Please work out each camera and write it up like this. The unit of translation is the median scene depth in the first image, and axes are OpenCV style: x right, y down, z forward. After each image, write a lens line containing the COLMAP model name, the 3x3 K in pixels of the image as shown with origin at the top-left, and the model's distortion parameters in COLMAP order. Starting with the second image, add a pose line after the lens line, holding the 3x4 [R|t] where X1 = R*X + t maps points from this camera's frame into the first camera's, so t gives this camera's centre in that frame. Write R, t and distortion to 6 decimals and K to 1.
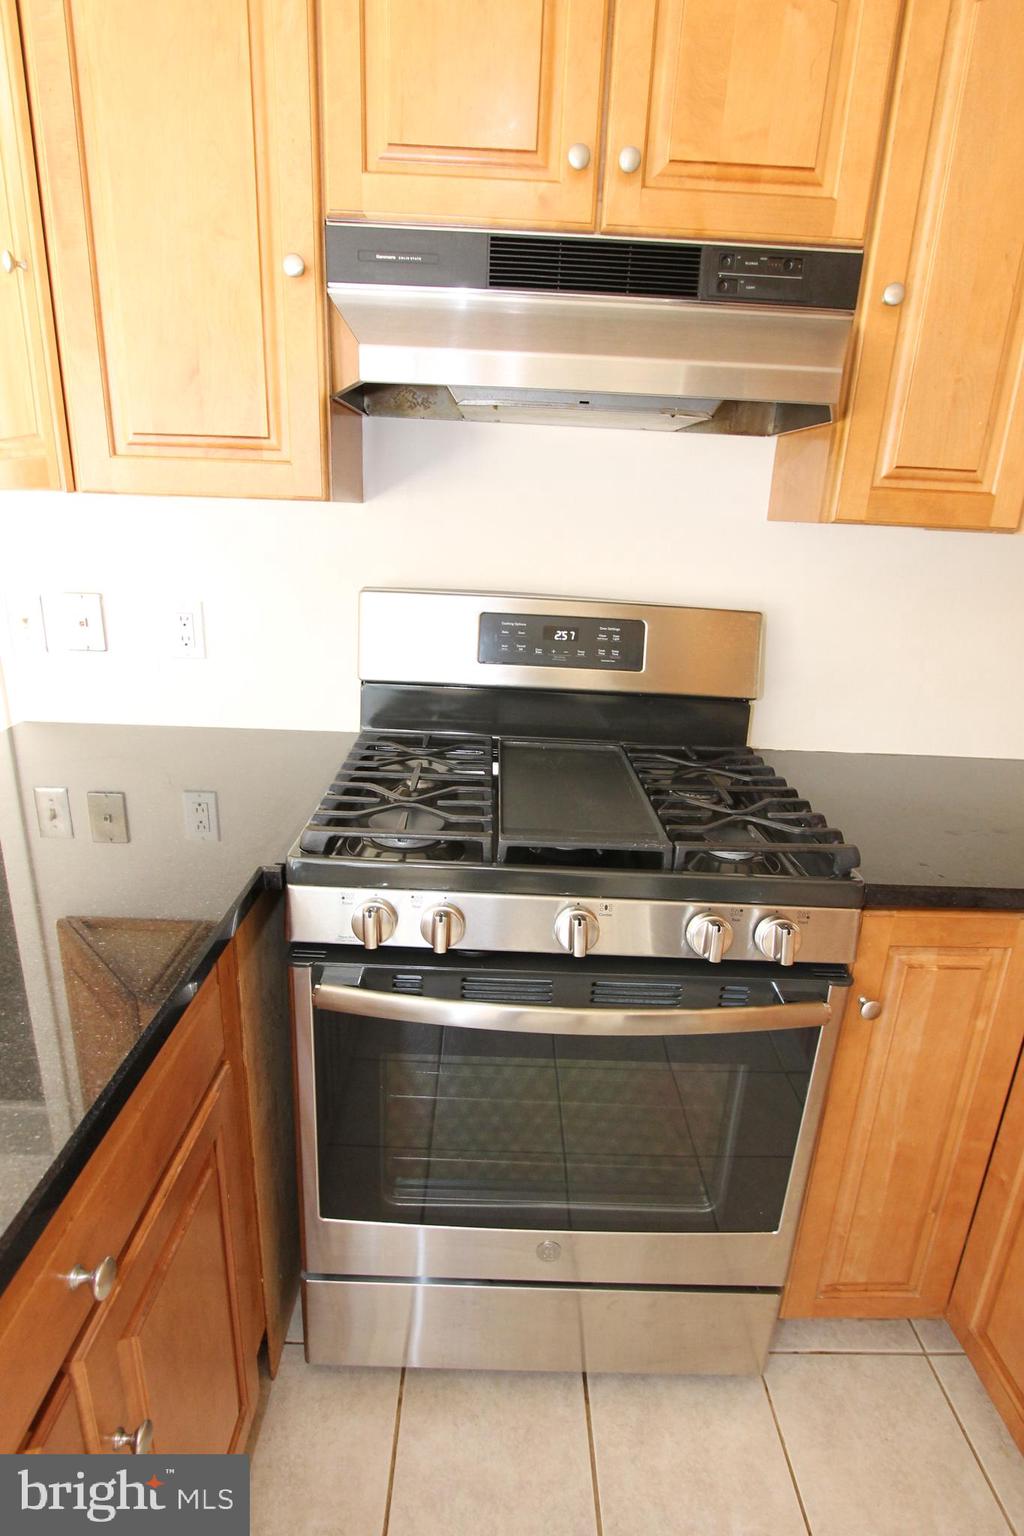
lens RADIAL K [[806.6, 0, 514.0], [0, 806.6, 767.2], [0, 0, 1]] dist [-0.019513, 0.006196]
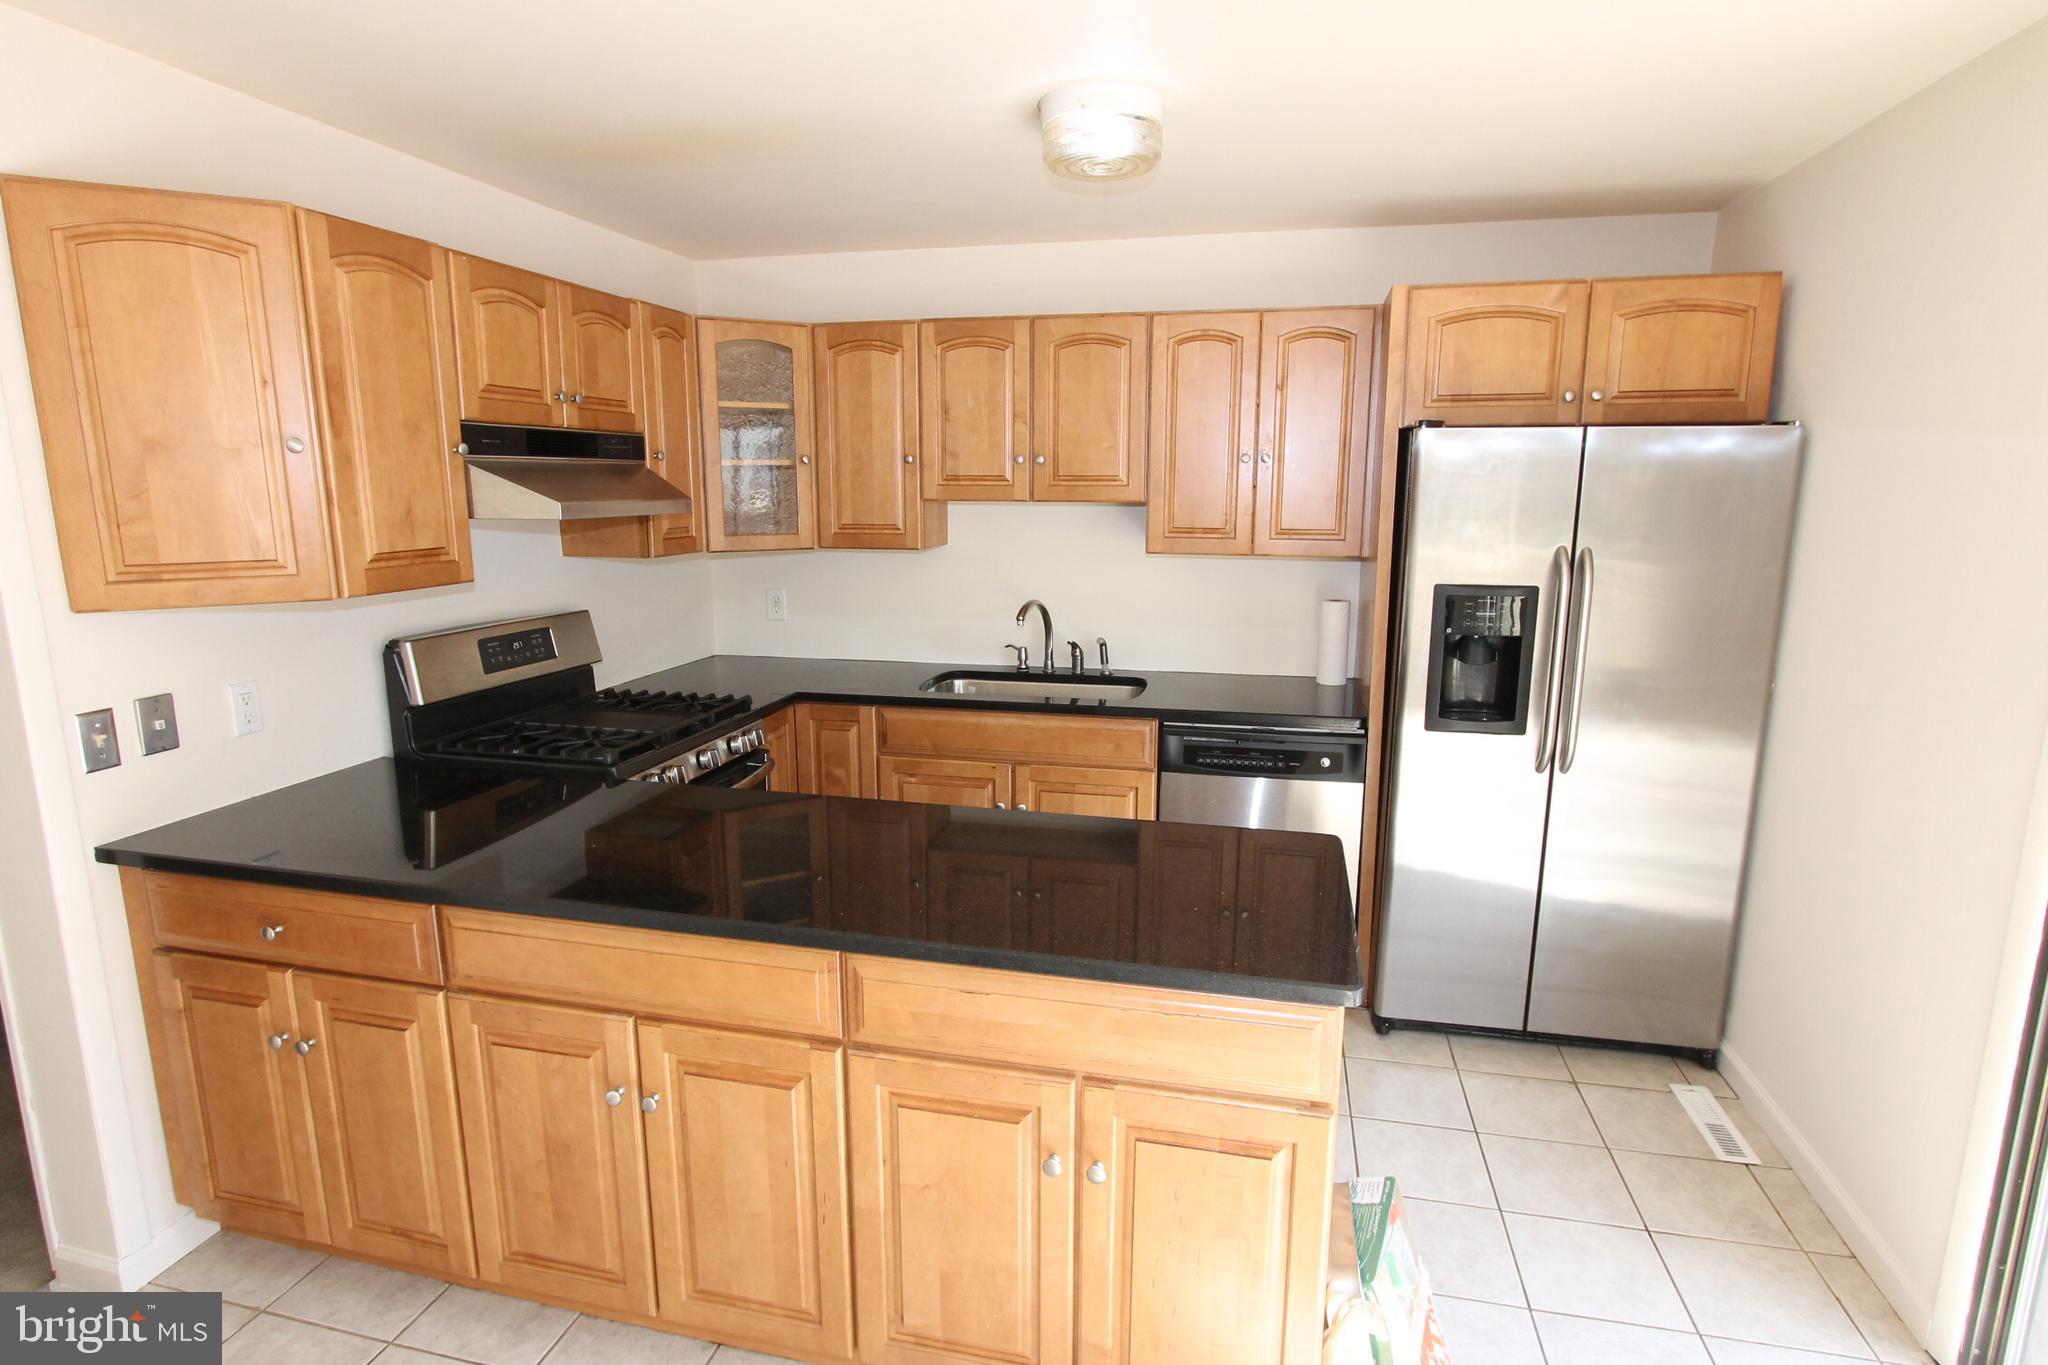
lens RADIAL K [[1075.5, 0, 1023.5], [0, 1075.5, 684.1], [0, 0, 1]] dist [-0.019513, 0.006196]
pose [[0.253954, -0.224888, 0.940709, -1.609423], [0.308974, 0.940496, 0.141426, -0.086866], [-0.916538, 0.254739, 0.308327, -0.475533]]
